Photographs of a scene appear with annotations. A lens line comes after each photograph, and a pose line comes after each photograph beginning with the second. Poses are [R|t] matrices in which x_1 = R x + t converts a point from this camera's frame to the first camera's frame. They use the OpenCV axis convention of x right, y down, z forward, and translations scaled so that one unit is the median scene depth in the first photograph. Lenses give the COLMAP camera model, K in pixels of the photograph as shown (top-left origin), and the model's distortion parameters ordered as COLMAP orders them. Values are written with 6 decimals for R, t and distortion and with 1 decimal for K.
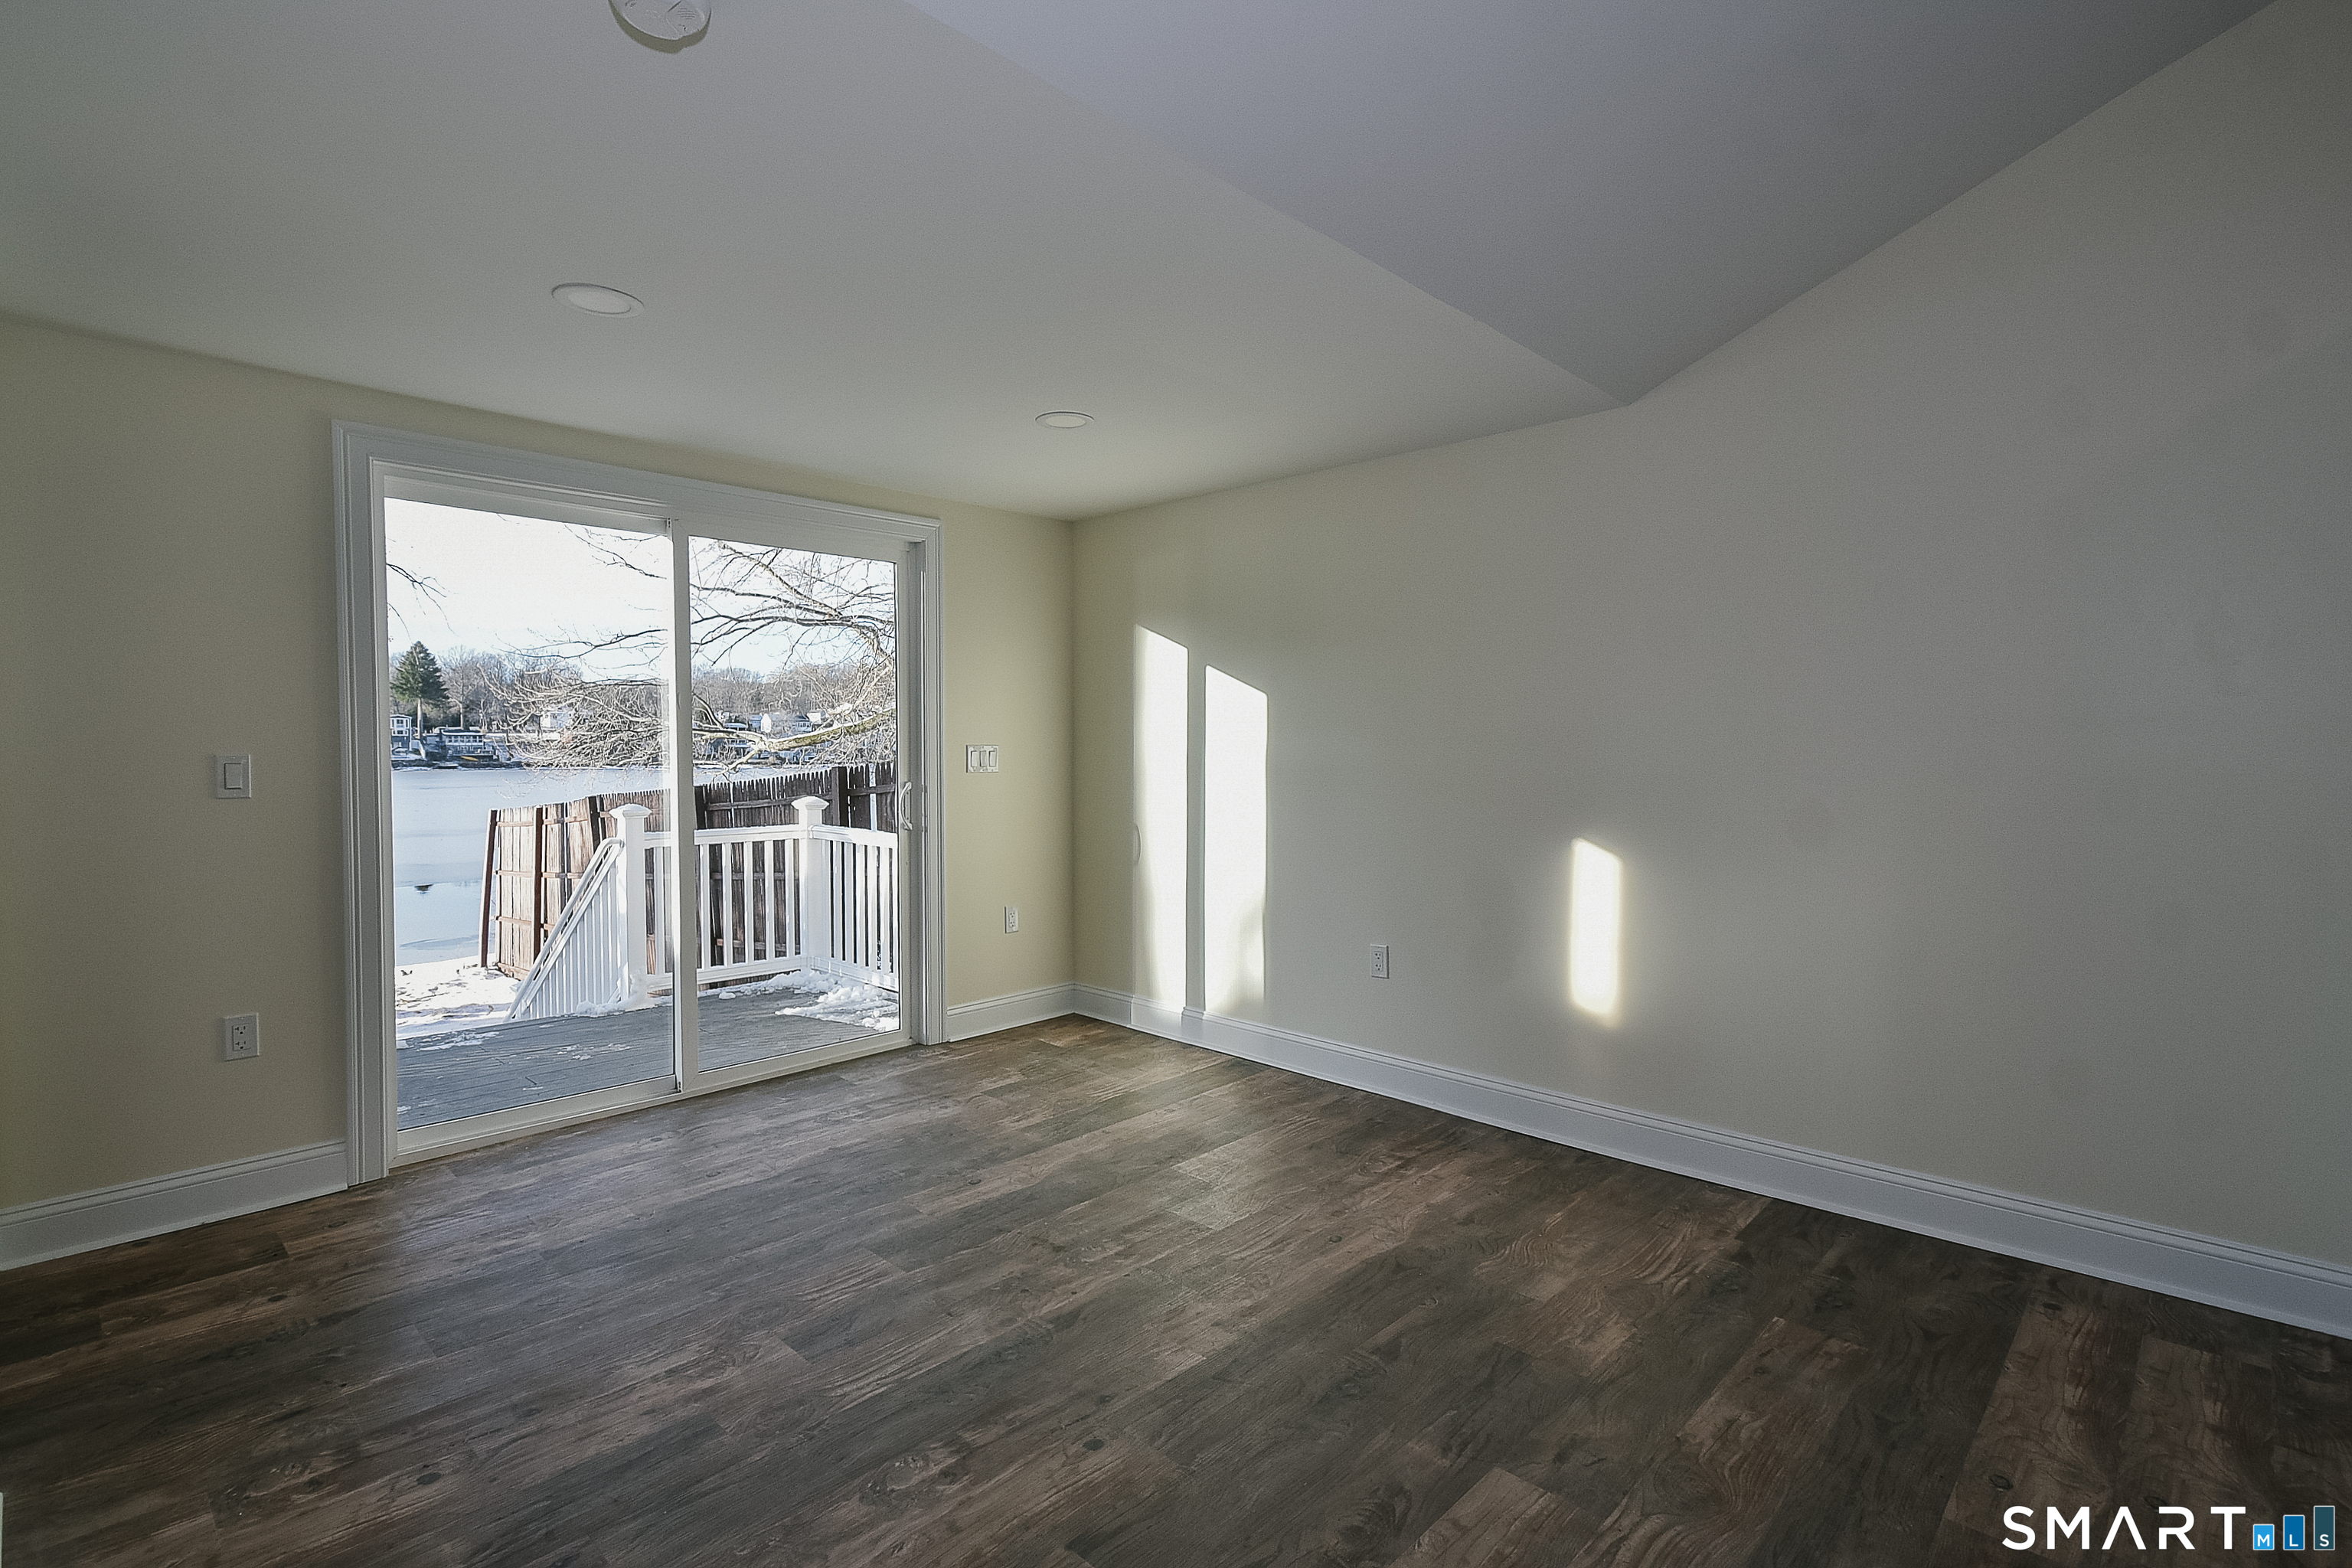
lens RADIAL K [[1101.8, 0, 1176.0], [0, 1101.8, 784.0], [0, 0, 1]] dist [0.009632, -0.002076]
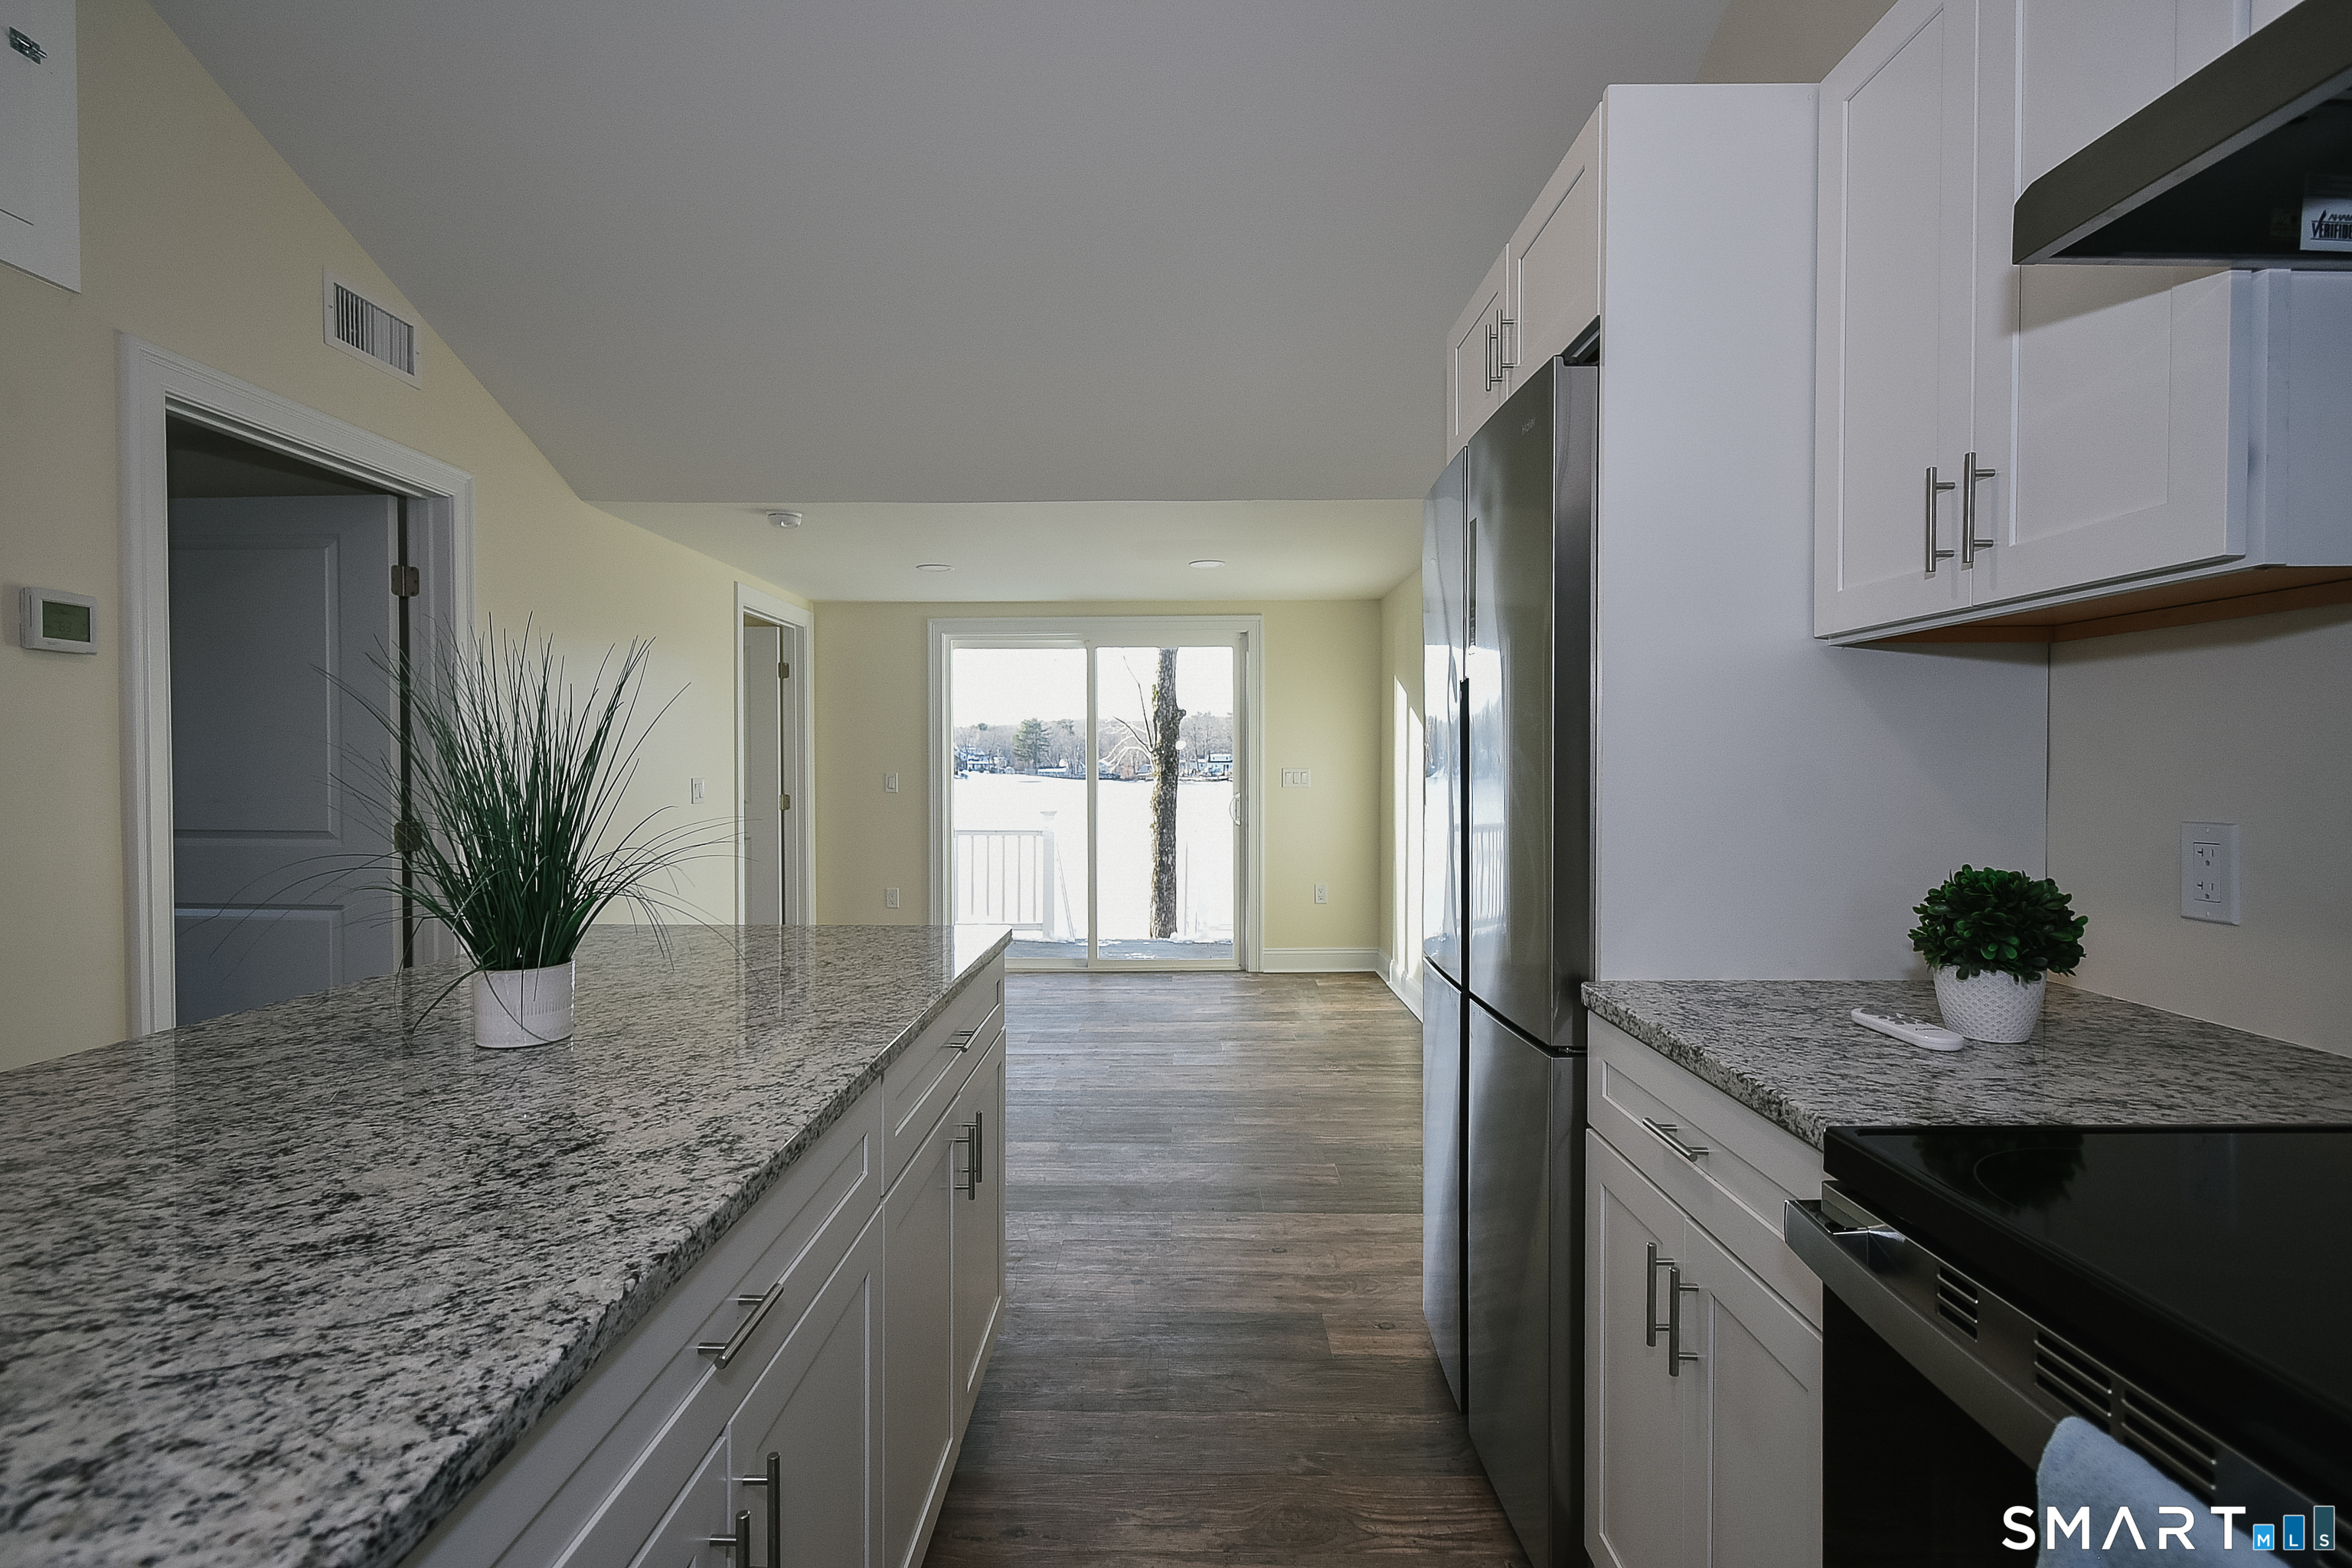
lens RADIAL K [[1081.8, 0, 1176.0], [0, 1081.8, 784.0], [0, 0, 1]] dist [0.003109, -0.003405]
pose [[0.689718, 0.010658, -0.724000, 0.995297], [-0.022339, 0.999729, -0.006564, -0.001939], [0.723733, 0.020700, 0.689769, -0.094108]]
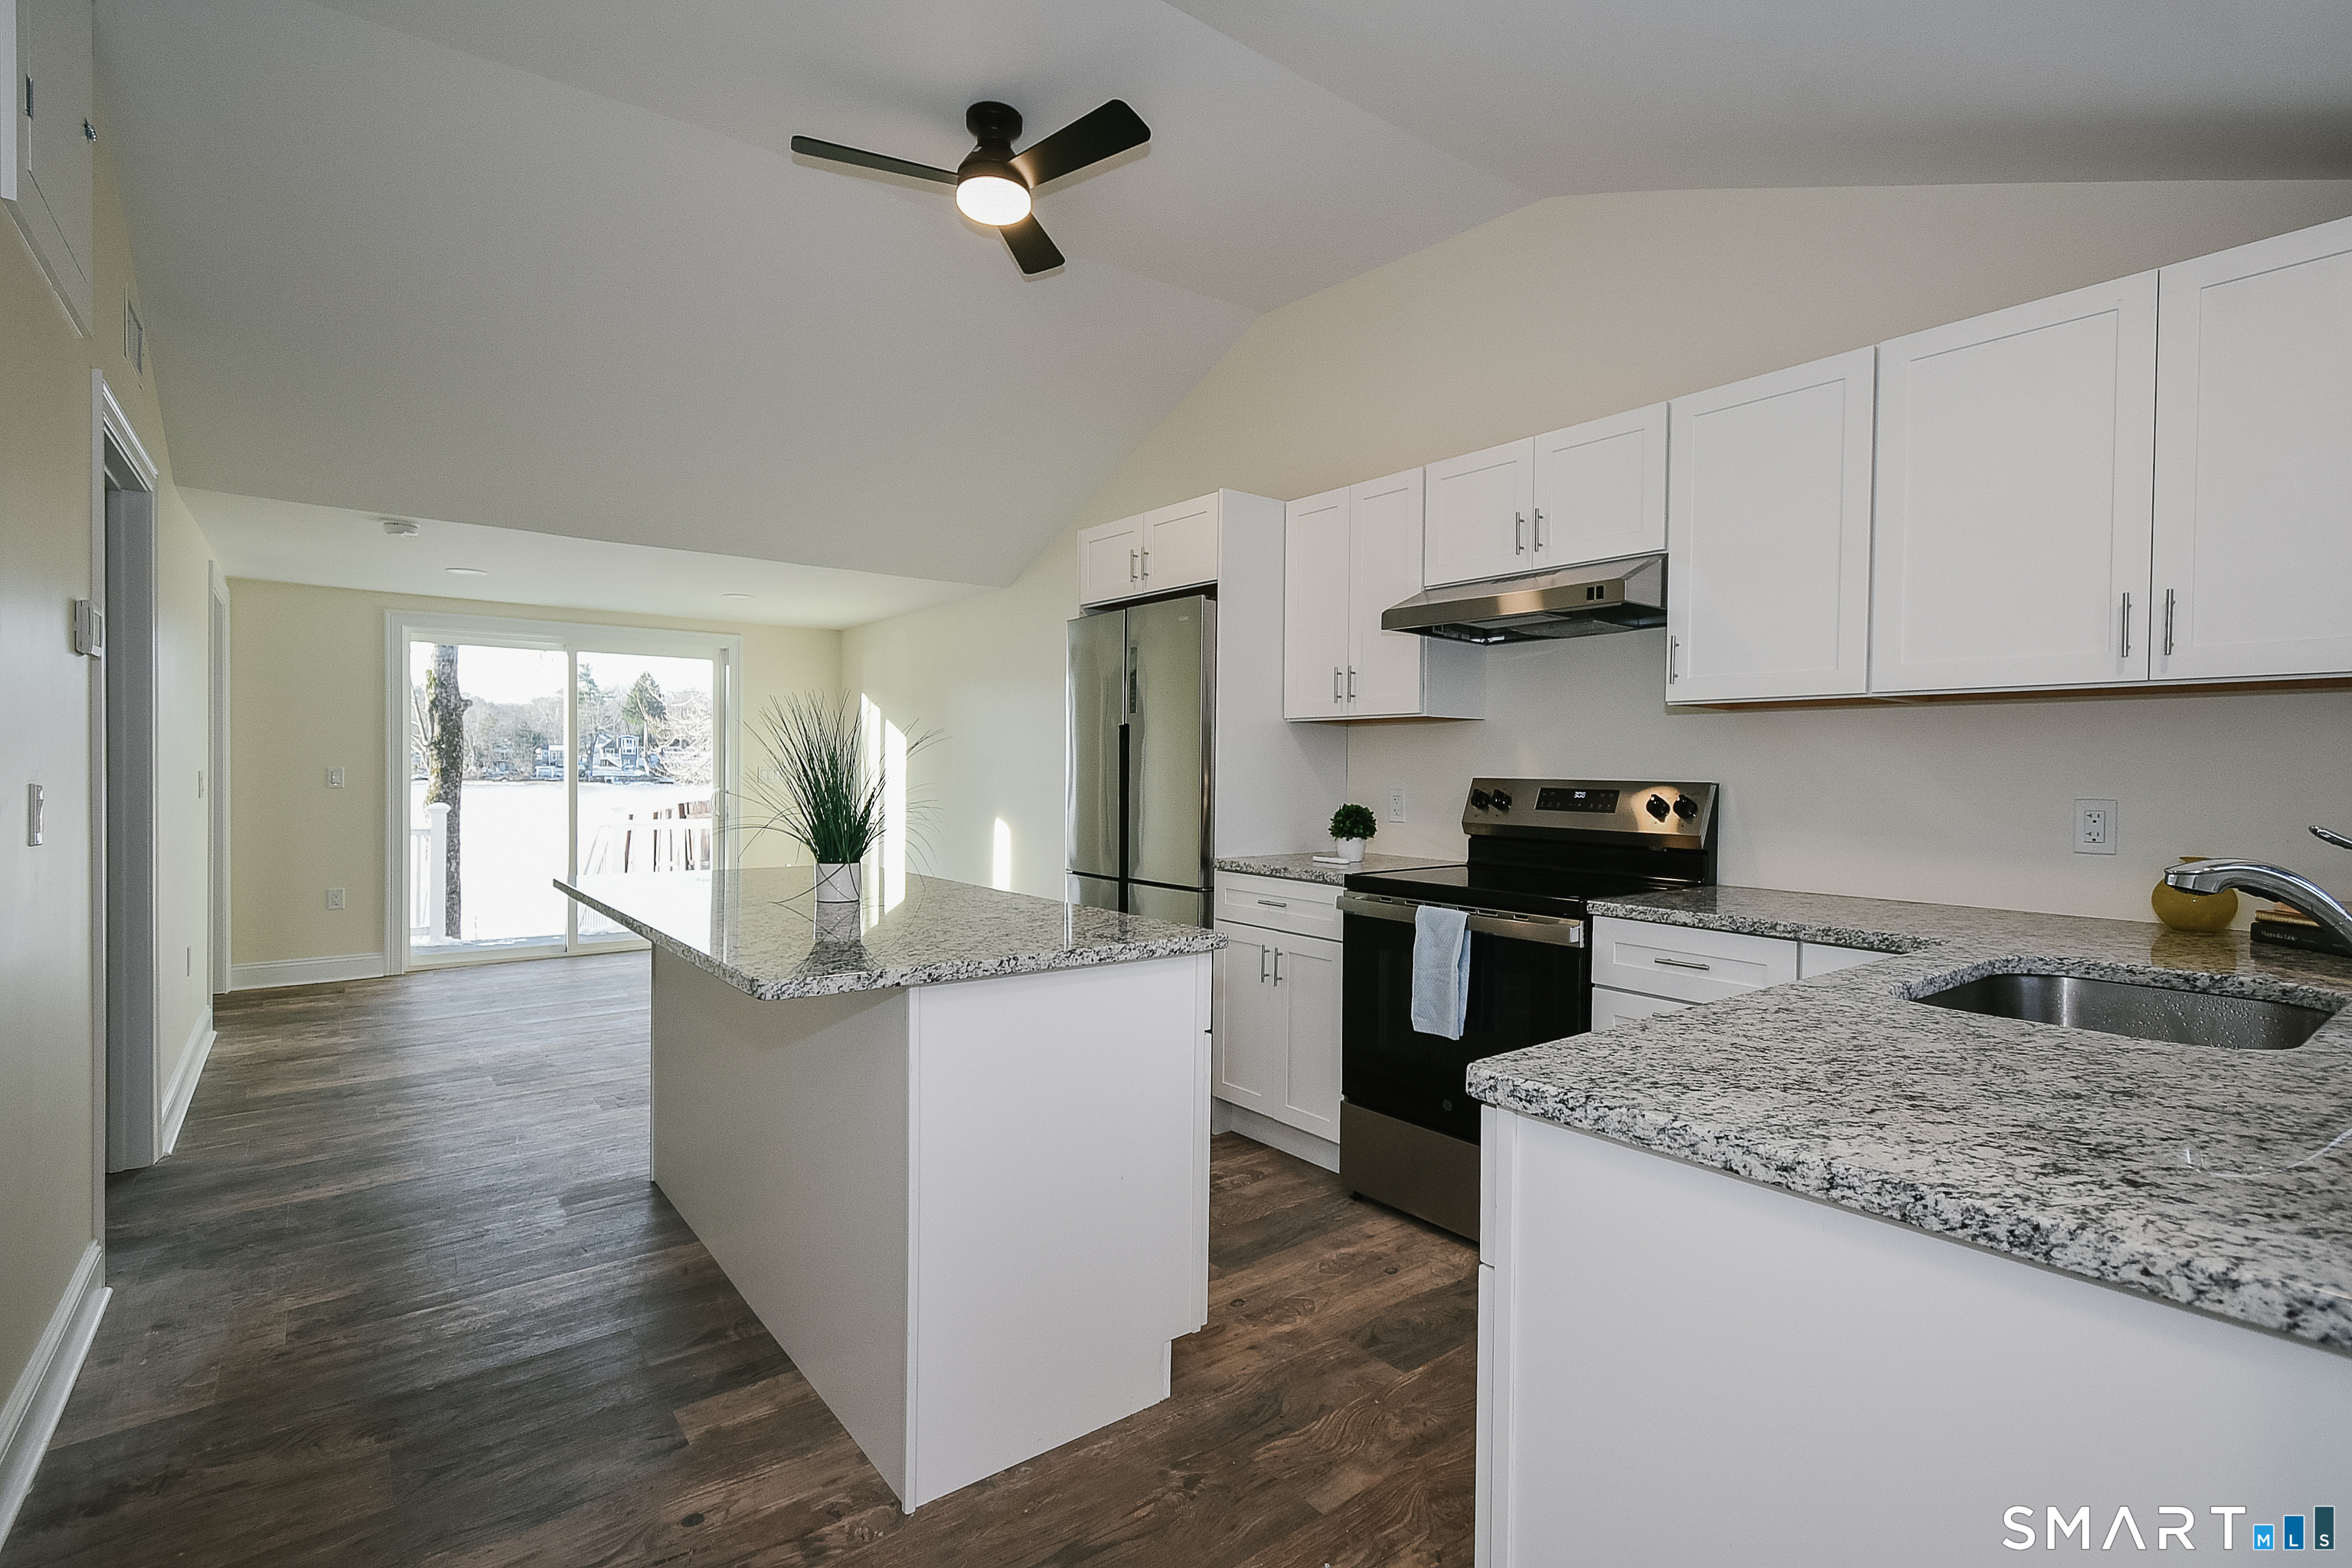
lens RADIAL K [[1066.7, 0, 1176.0], [0, 1066.7, 784.0], [0, 0, 1]] dist [-0.015465, -0.000252]
pose [[0.990835, 0.010869, -0.134642, 0.893831], [-0.013549, 0.999728, -0.019007, 0.019393], [0.134399, 0.020657, 0.990712, -0.697624]]
